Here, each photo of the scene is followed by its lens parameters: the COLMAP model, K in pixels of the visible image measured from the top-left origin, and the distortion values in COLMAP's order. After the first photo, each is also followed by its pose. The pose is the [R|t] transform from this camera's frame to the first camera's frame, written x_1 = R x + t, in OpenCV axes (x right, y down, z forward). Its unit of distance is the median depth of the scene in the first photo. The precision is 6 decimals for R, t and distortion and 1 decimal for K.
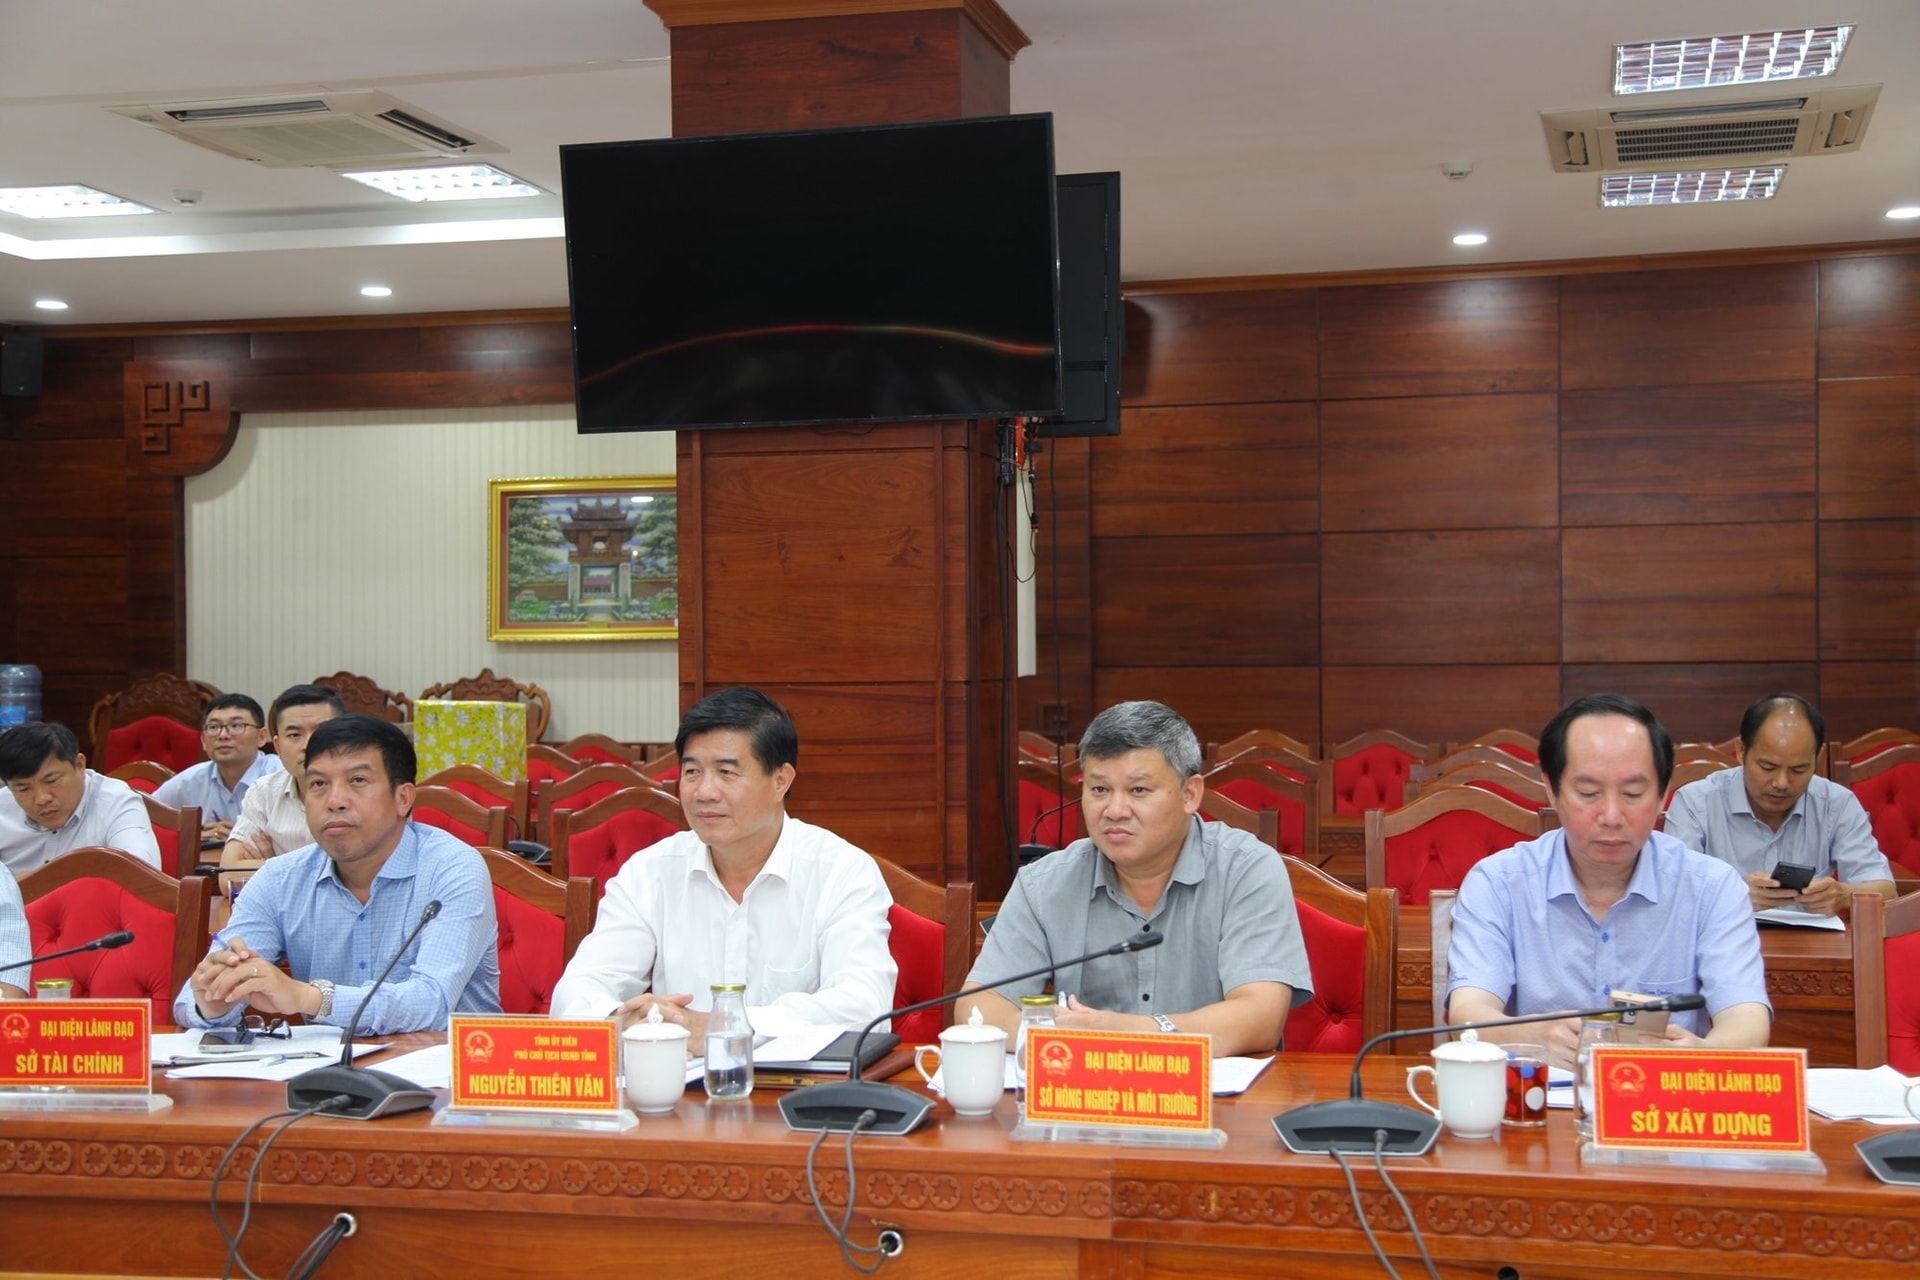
lens RADIAL K [[2375.9, 0, 960.0], [0, 2375.9, 640.0], [0, 0, 1]] dist [0.089434, 0.014572]
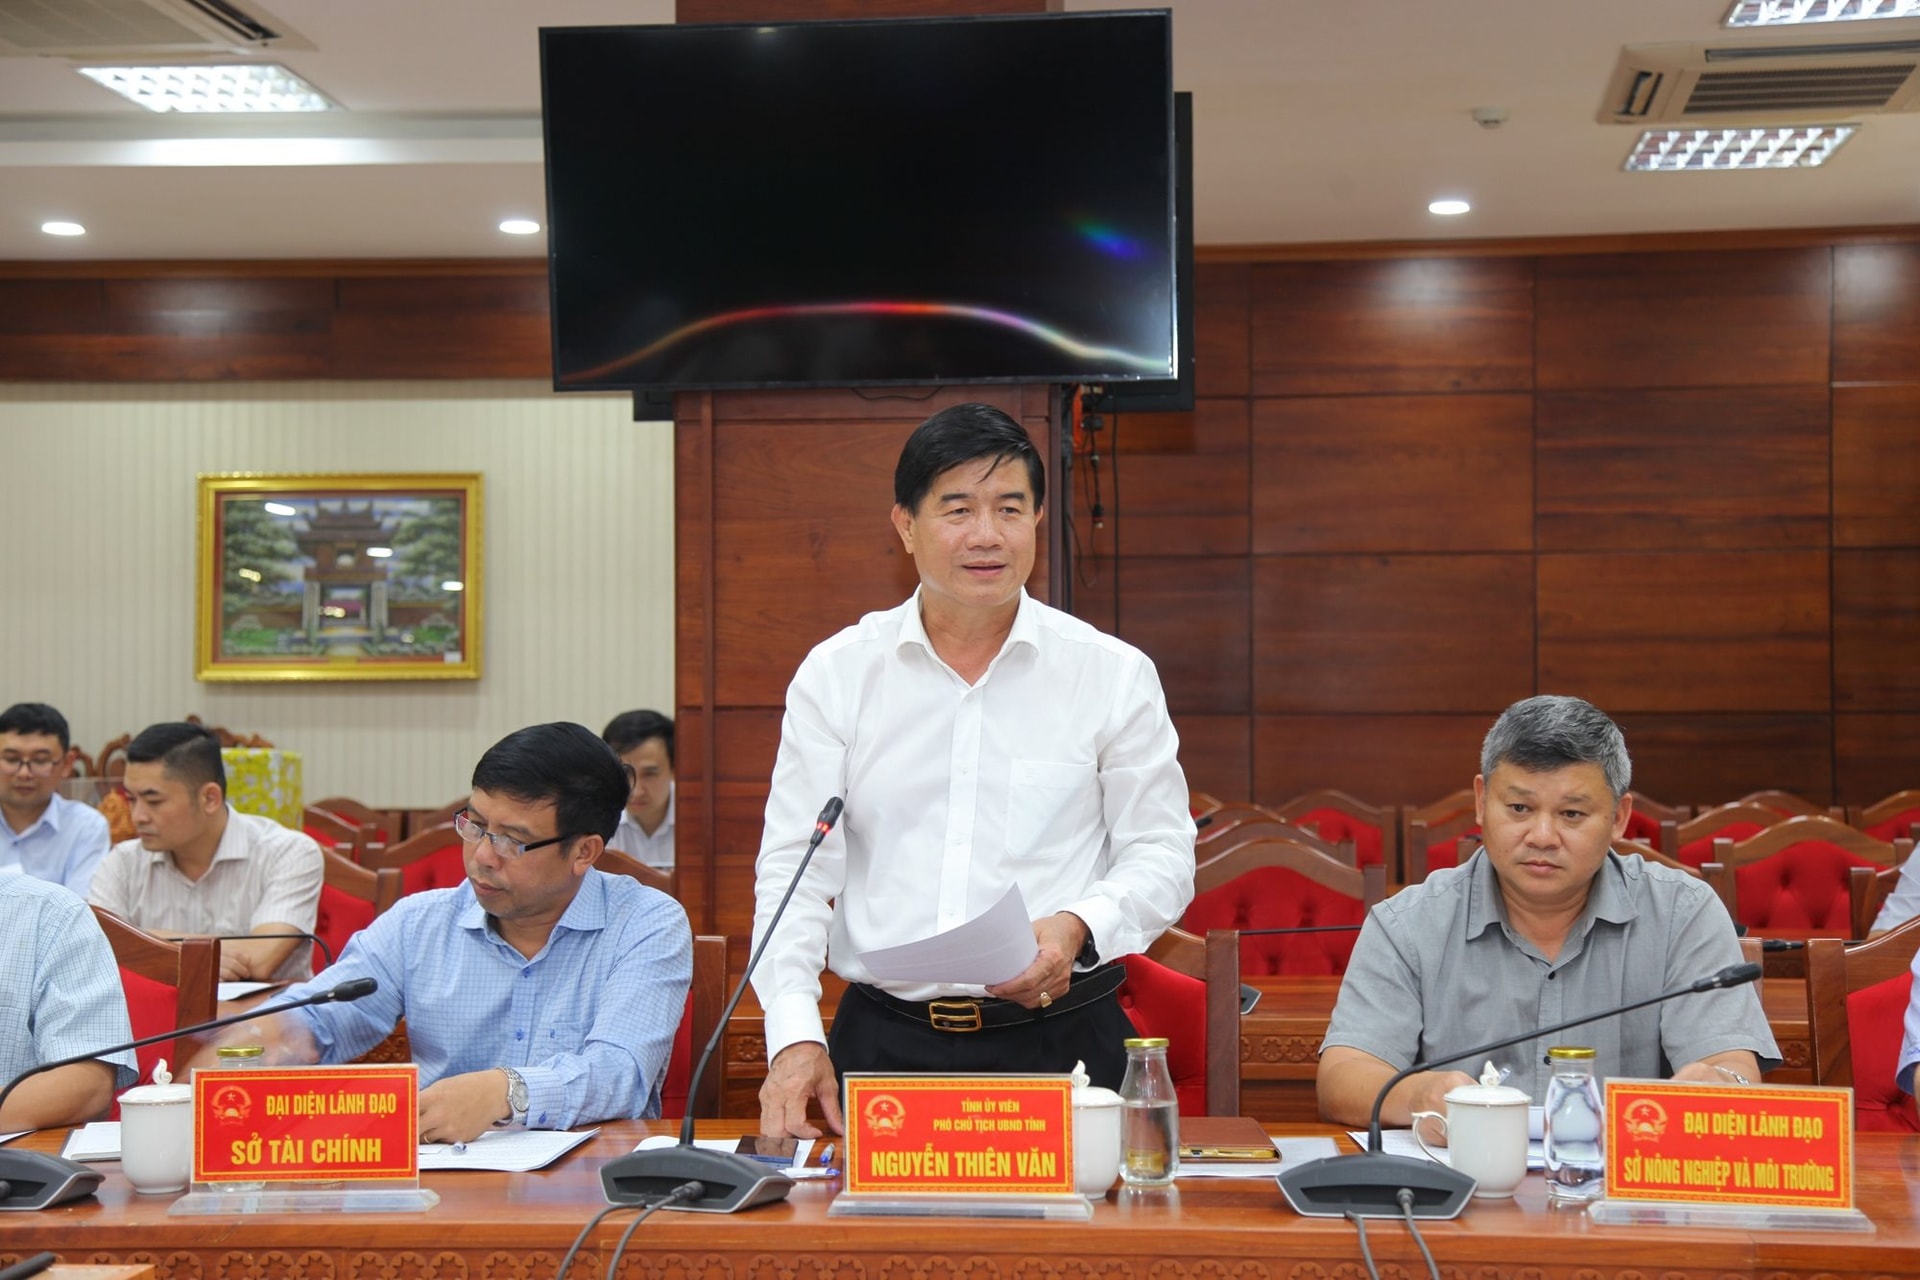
lens RADIAL K [[2876.3, 0, 960.0], [0, 2876.3, 640.0], [0, 0, 1]] dist [0.176070, 0.031287]
pose [[0.989033, 0.010227, 0.147341, -0.103035], [-0.006349, 0.999622, -0.026766, 0.012882], [-0.147559, 0.025537, 0.988724, 0.018543]]
